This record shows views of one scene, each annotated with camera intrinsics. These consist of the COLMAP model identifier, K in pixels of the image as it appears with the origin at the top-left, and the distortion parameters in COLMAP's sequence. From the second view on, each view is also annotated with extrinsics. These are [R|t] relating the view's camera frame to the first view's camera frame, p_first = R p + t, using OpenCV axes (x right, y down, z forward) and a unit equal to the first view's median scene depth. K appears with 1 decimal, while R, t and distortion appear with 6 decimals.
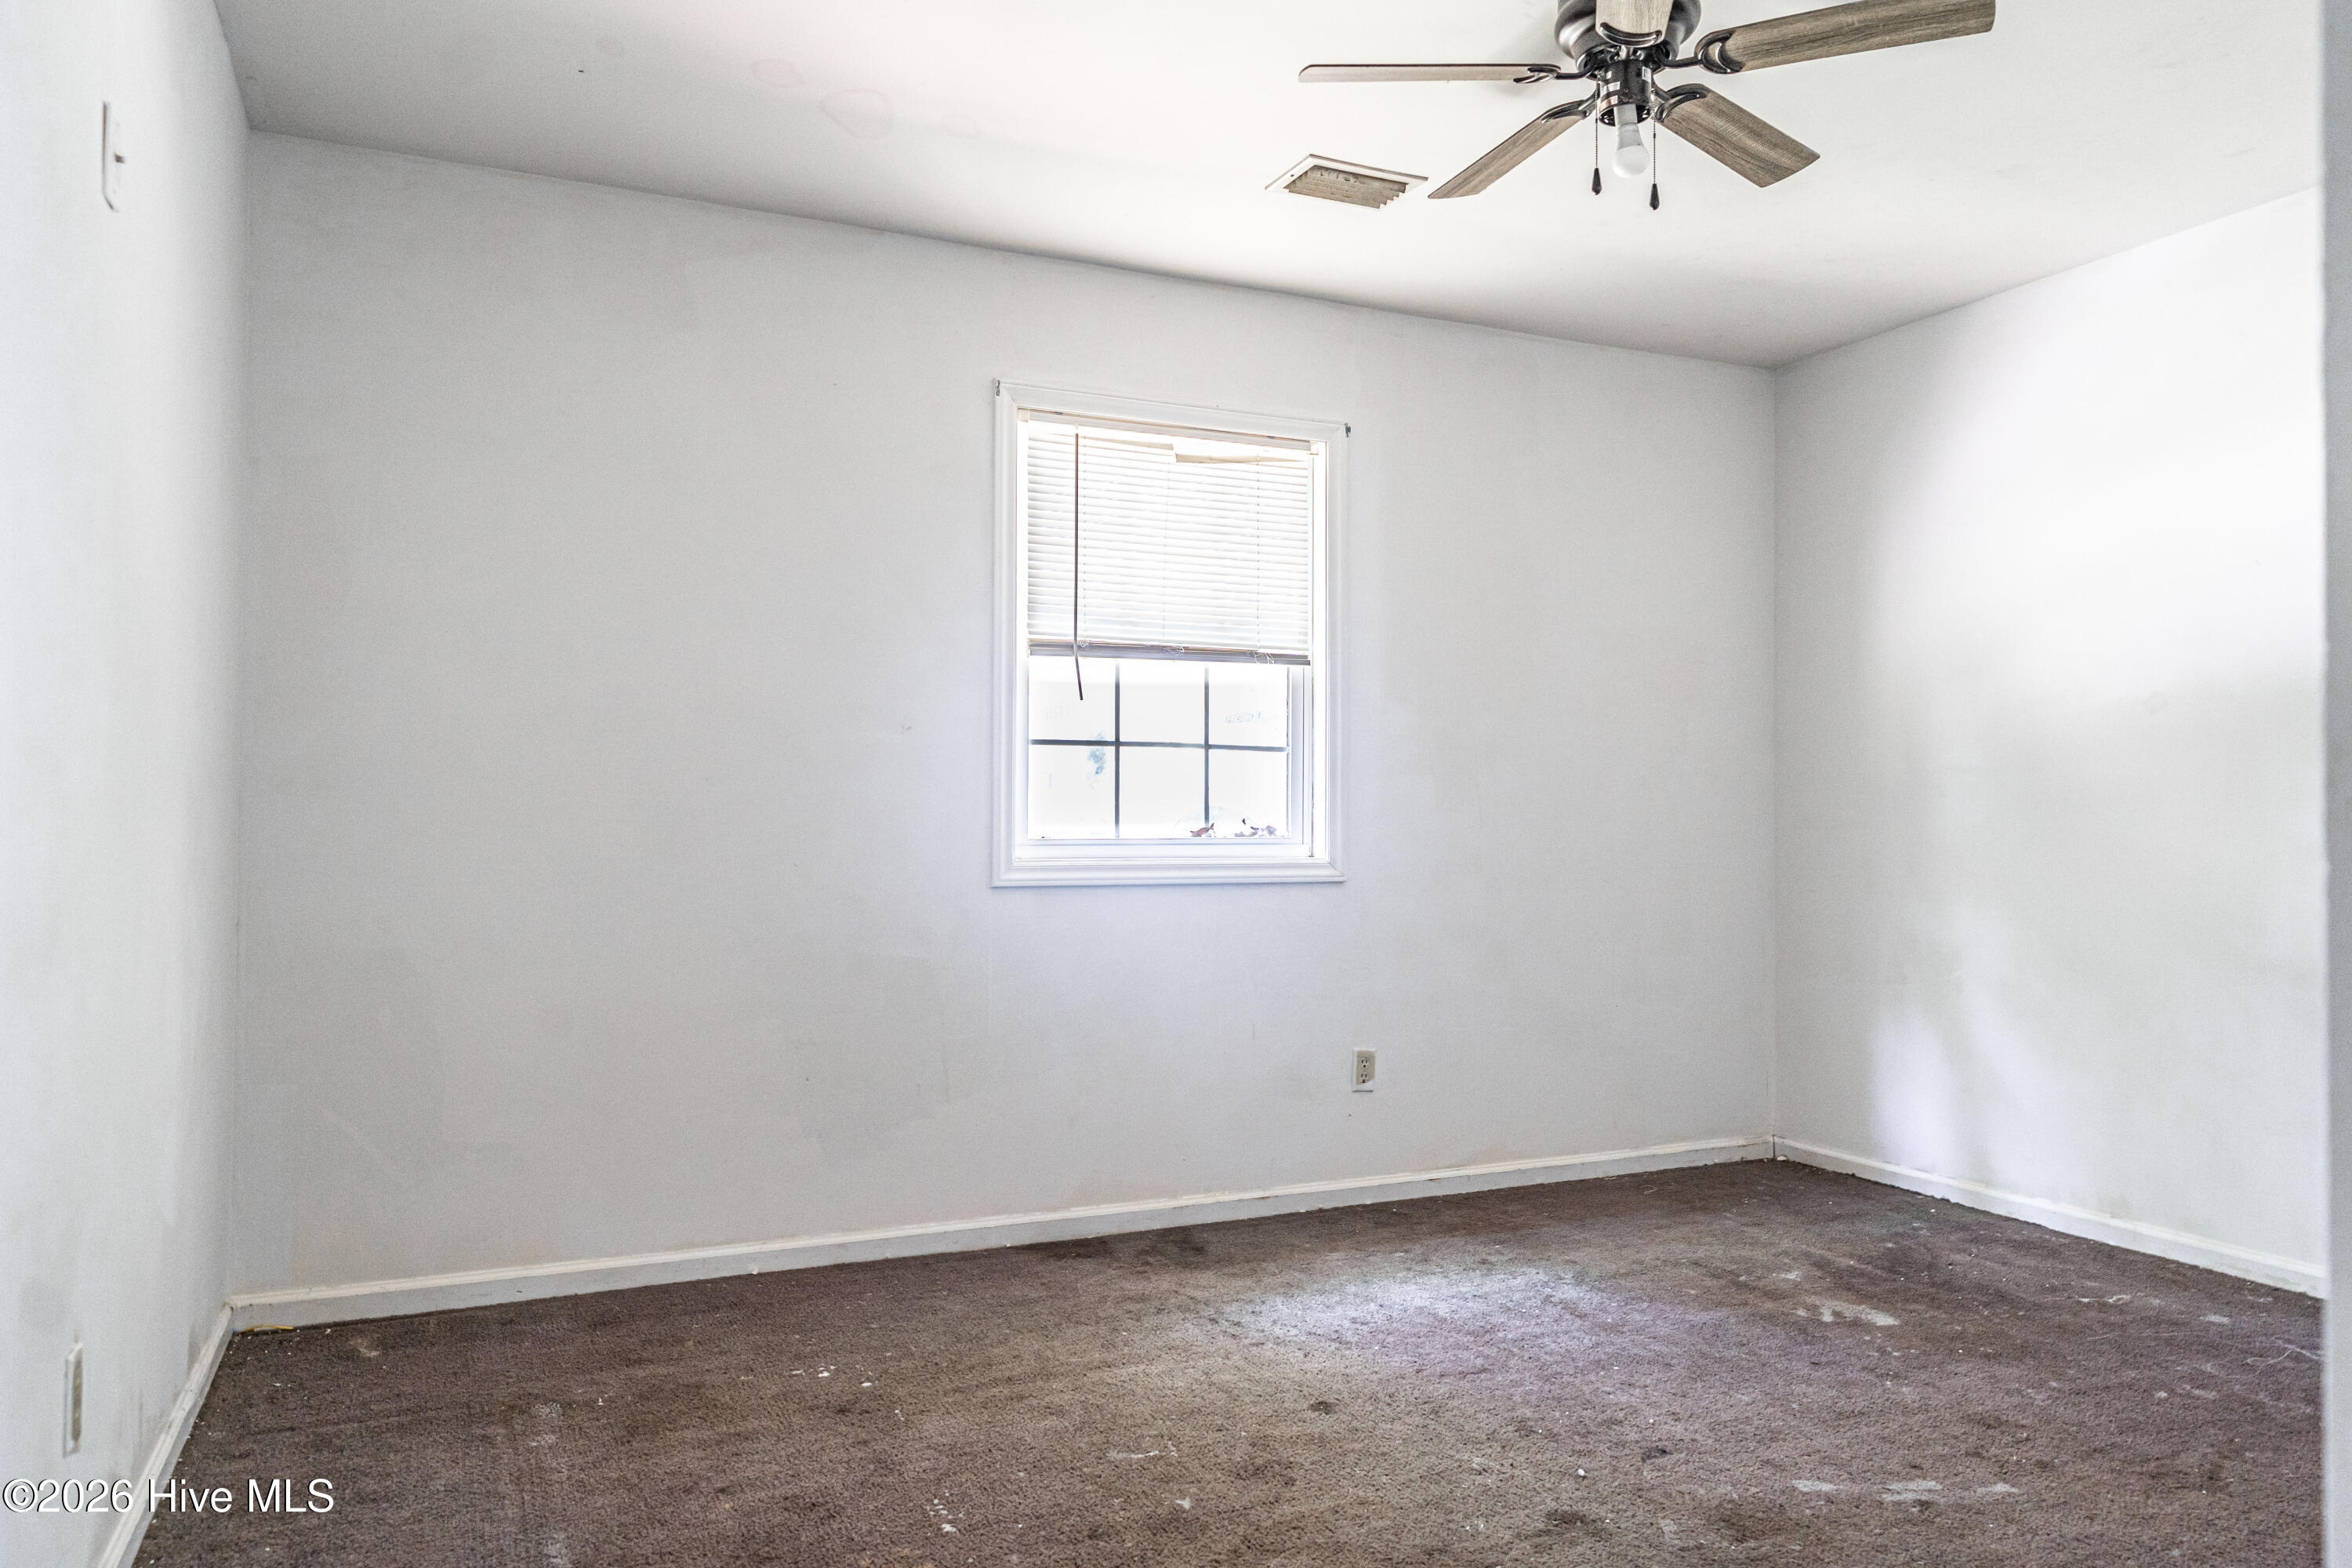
lens RADIAL K [[1574.3, 0, 1160.9], [0, 1574.3, 791.0], [0, 0, 1]] dist [-0.009560, 0.008258]
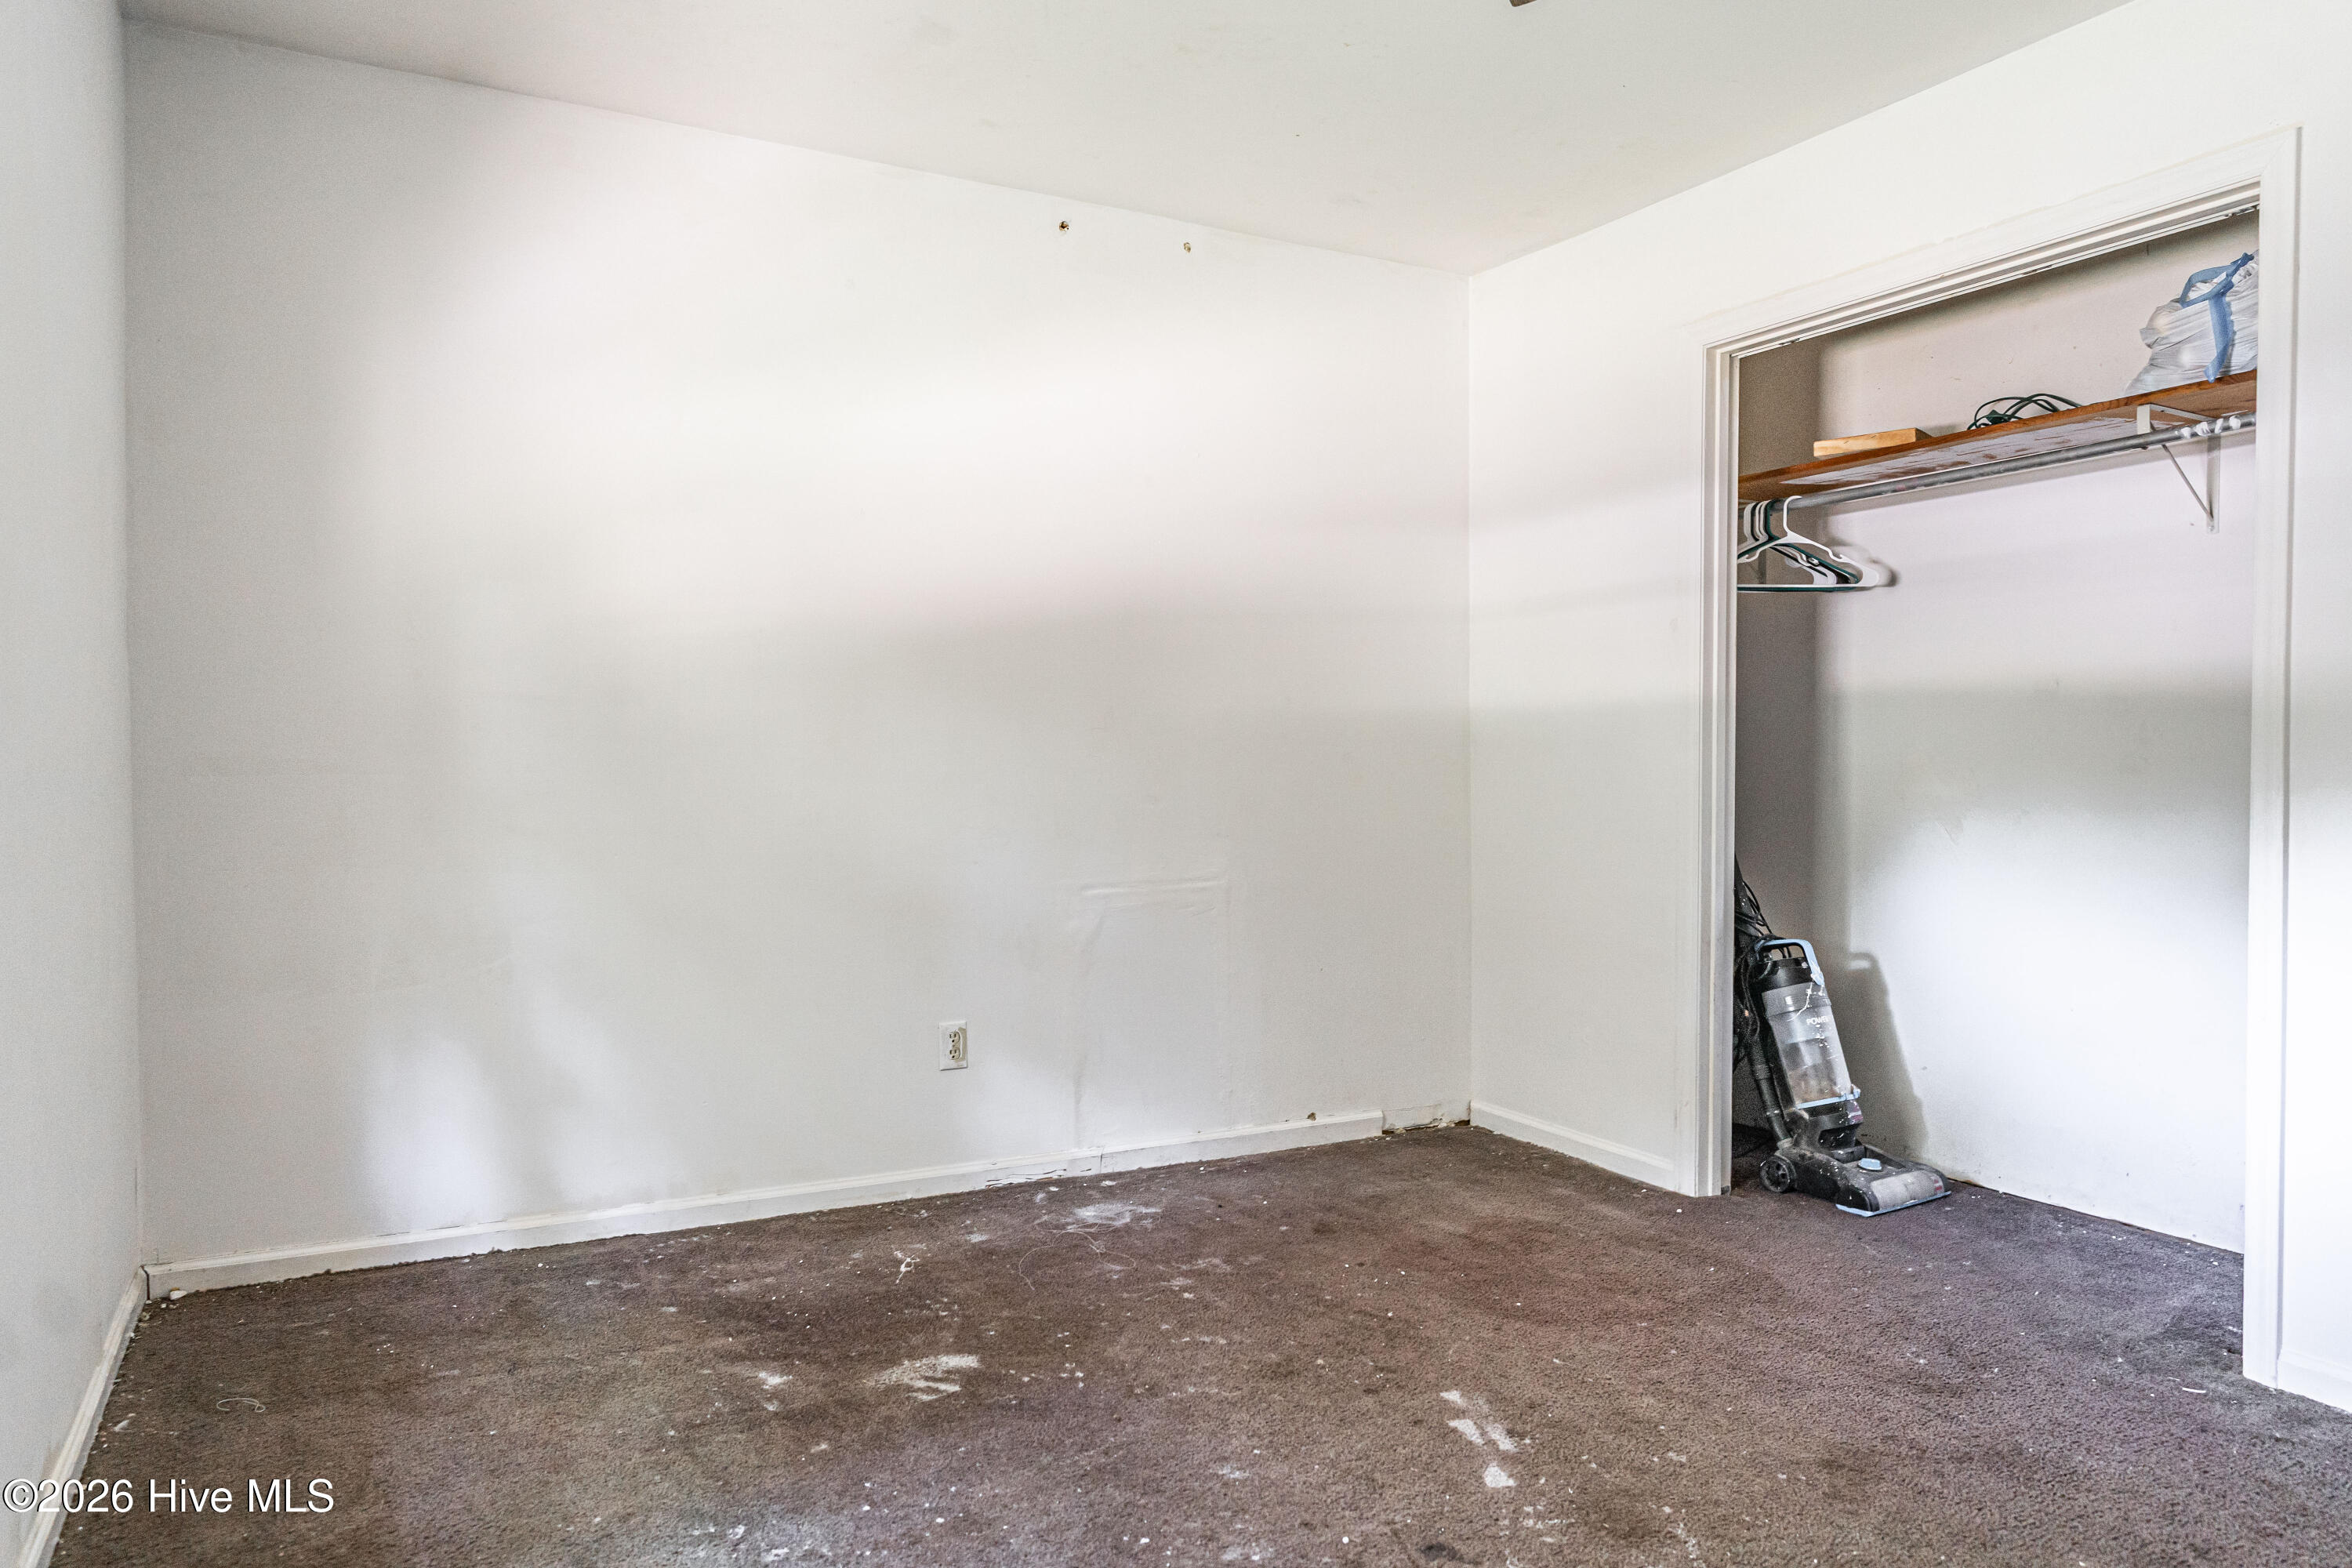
lens RADIAL K [[1574.3, 0, 1159.9], [0, 1574.3, 772.1], [0, 0, 1]] dist [-0.009560, 0.008258]
pose [[-0.062866, -0.015709, 0.997898, -0.328890], [-0.022131, 0.999652, 0.014343, 0.005674], [-0.997777, -0.021183, -0.063191, 0.820149]]
